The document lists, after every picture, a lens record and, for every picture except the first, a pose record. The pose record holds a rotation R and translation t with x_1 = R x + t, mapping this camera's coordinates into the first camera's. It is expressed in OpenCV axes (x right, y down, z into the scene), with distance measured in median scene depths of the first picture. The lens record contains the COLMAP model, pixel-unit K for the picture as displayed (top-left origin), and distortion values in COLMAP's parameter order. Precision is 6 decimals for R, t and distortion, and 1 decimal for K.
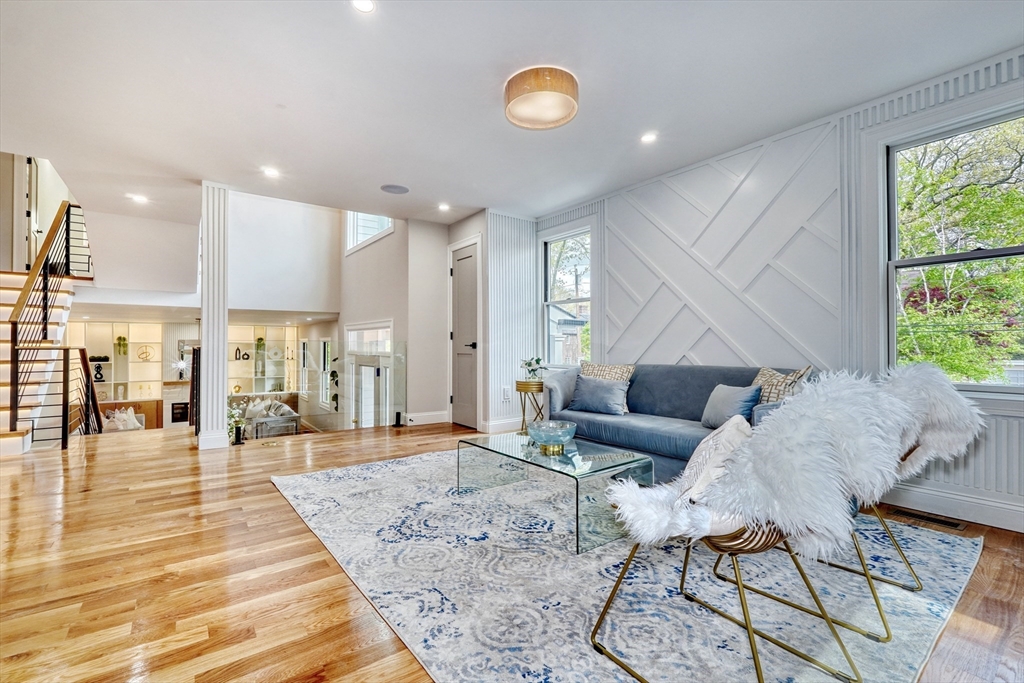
lens RADIAL K [[454.3, 0, 508.0], [0, 454.3, 343.2], [0, 0, 1]] dist [-0.001808, 0.000098]
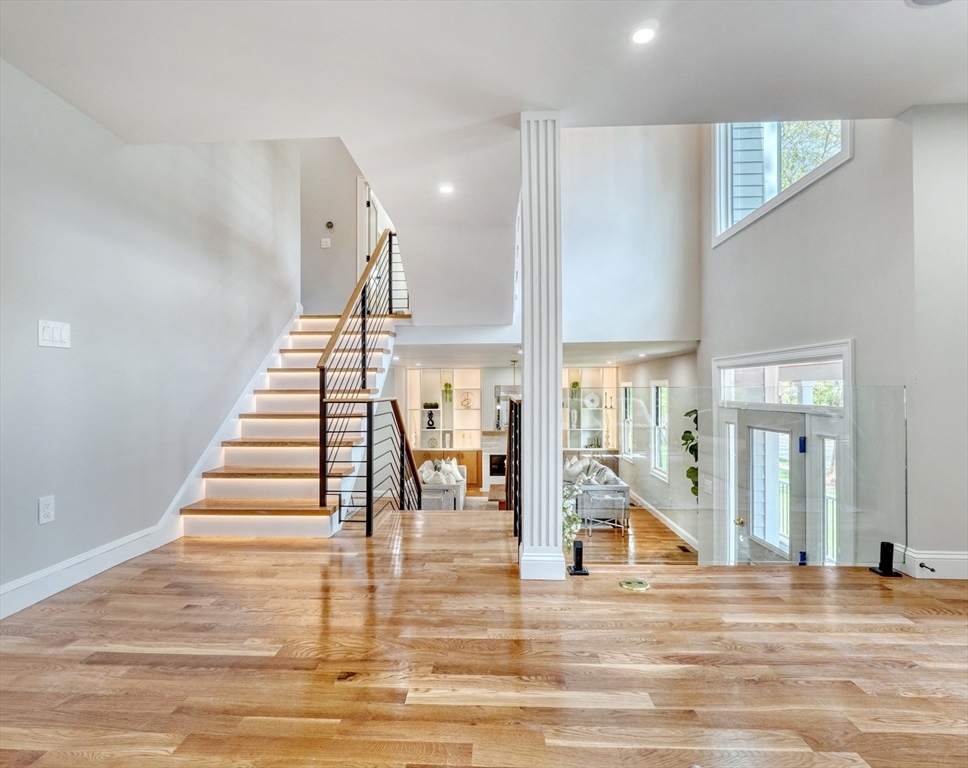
lens RADIAL K [[452.4, 0, 484.0], [0, 452.4, 384.0], [0, 0, 1]] dist [0.000089, -0.000014]
pose [[0.791501, -0.012502, -0.611040, -0.253798], [0.010307, 0.999922, -0.007107, -0.006187], [0.611081, -0.000673, 0.791568, 0.359736]]
